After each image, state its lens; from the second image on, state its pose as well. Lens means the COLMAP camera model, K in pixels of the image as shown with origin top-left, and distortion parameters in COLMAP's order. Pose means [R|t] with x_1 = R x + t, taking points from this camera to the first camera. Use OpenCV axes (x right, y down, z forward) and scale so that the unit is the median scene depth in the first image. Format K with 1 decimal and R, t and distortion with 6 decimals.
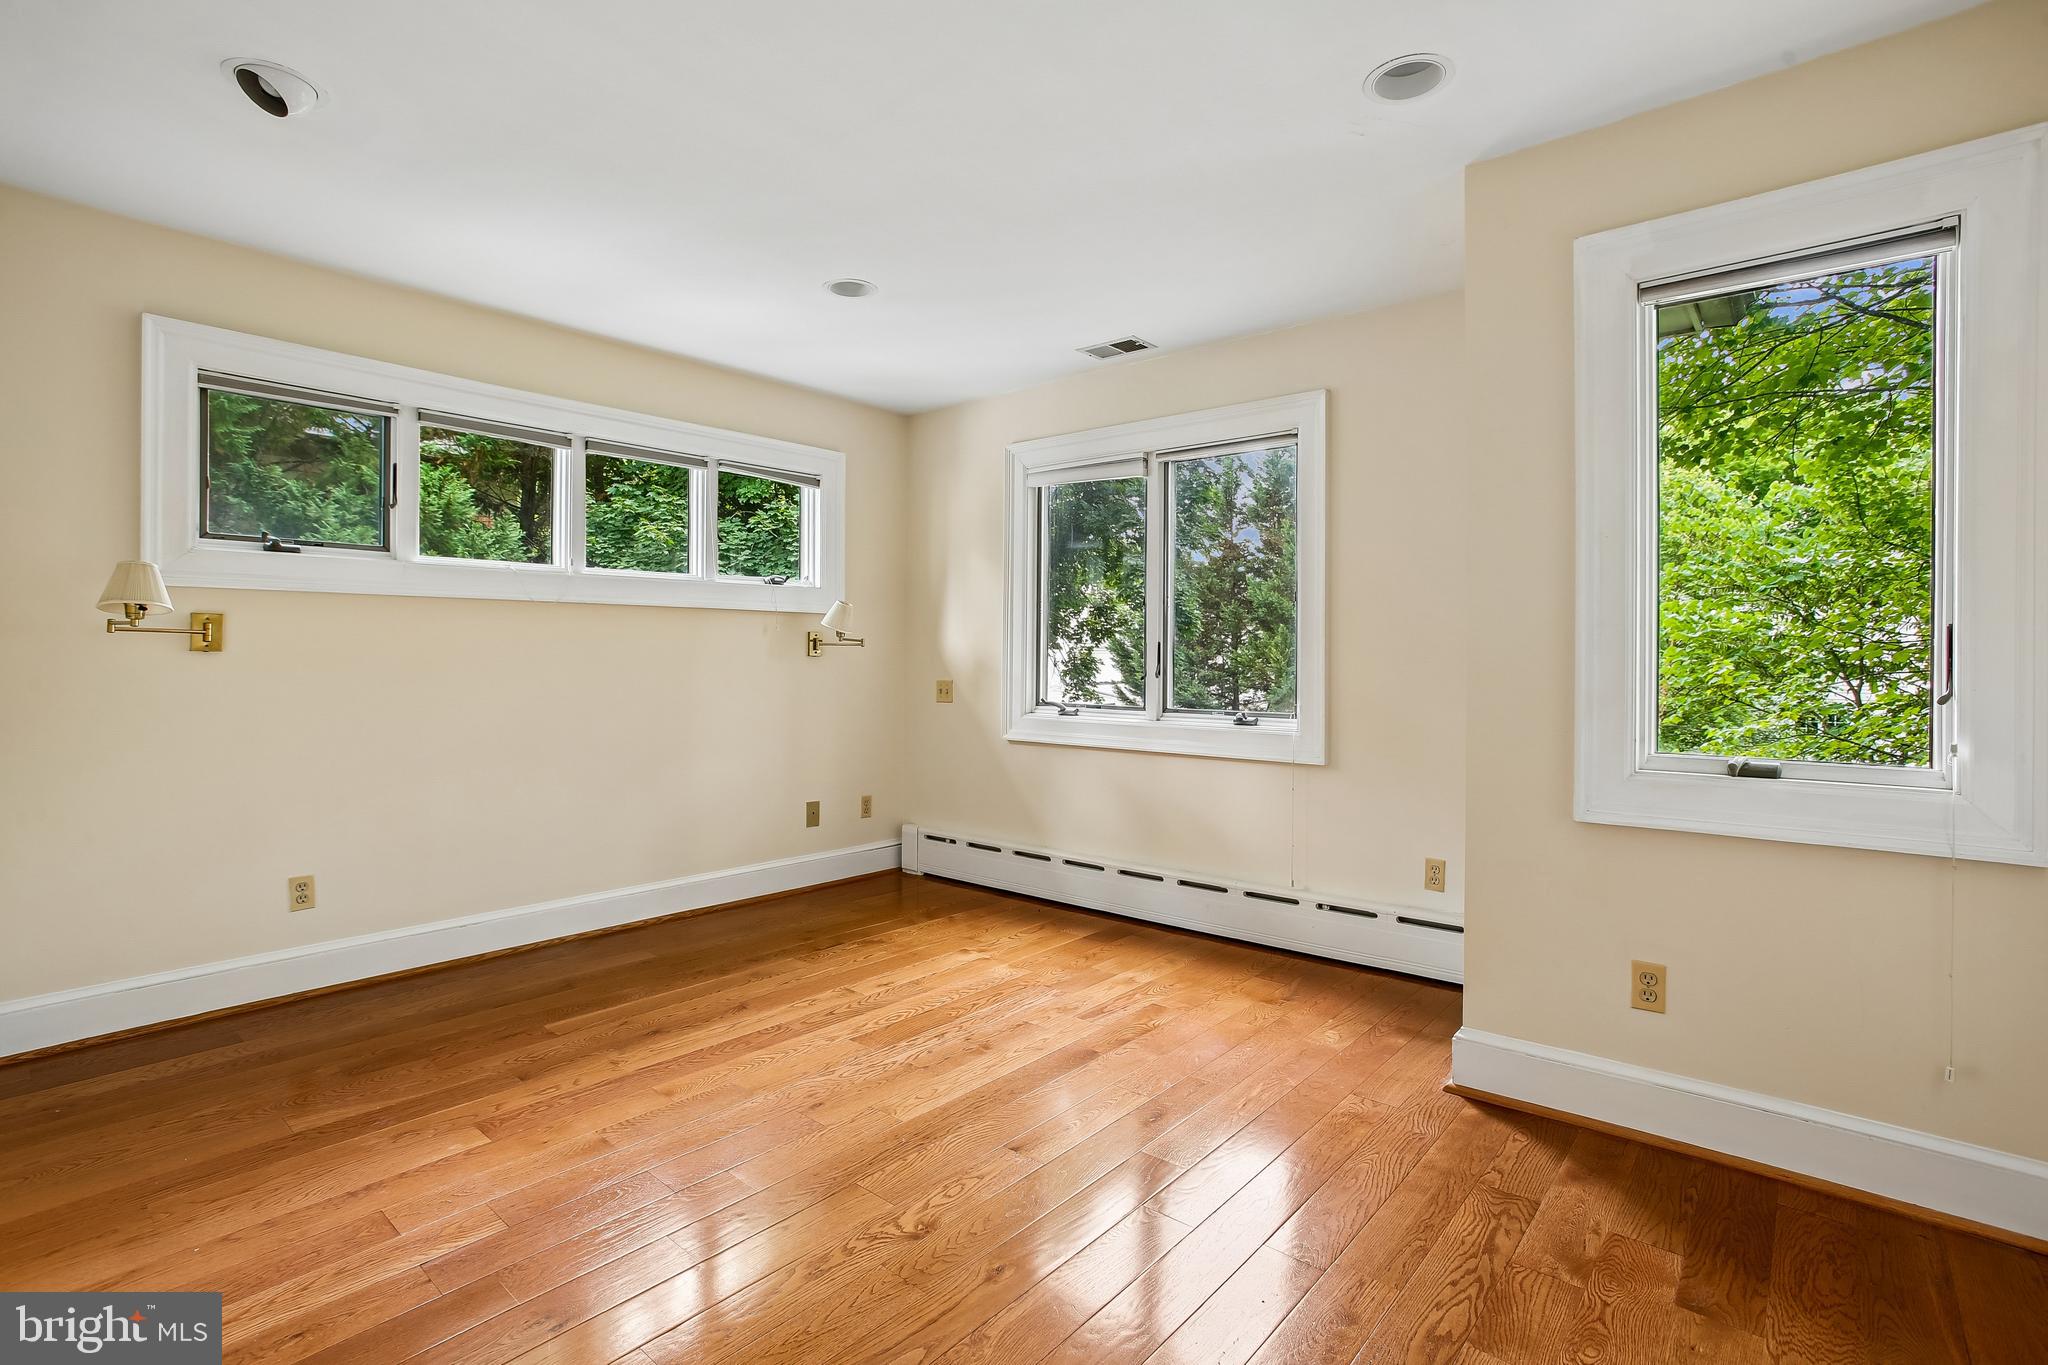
lens RADIAL K [[946.1, 0, 1029.3], [0, 946.1, 665.2], [0, 0, 1]] dist [-0.063873, 0.035857]
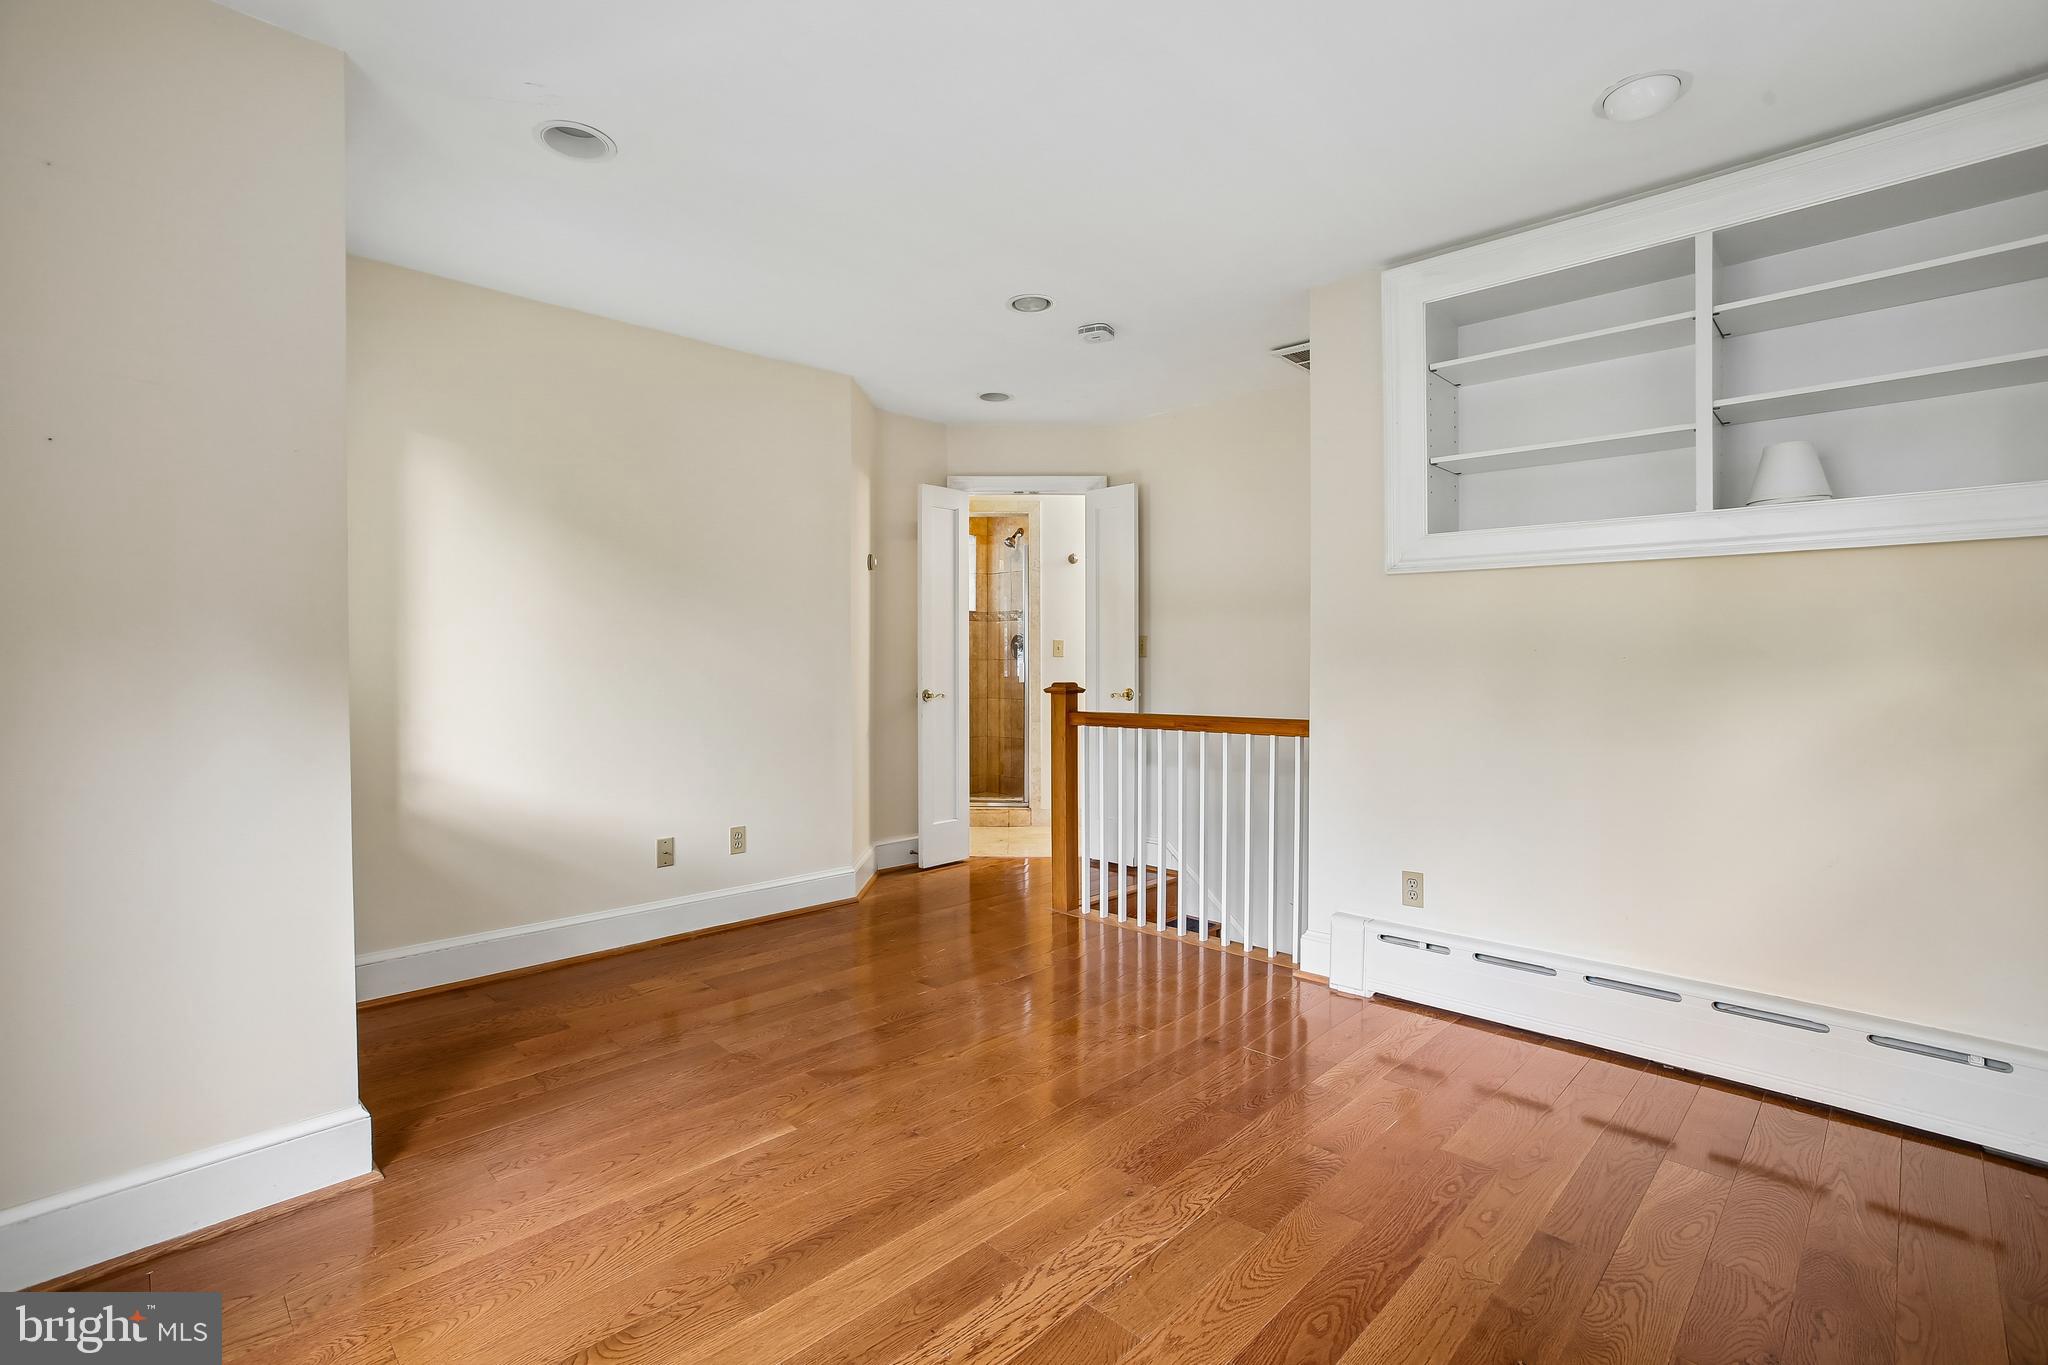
lens RADIAL K [[946.1, 0, 1029.3], [0, 946.1, 665.2], [0, 0, 1]] dist [-0.063873, 0.035857]
pose [[-0.997685, -0.001192, 0.068000, -0.180404], [-0.000302, 0.999914, 0.013103, -0.010215], [-0.068010, 0.013053, -0.997599, 1.716210]]
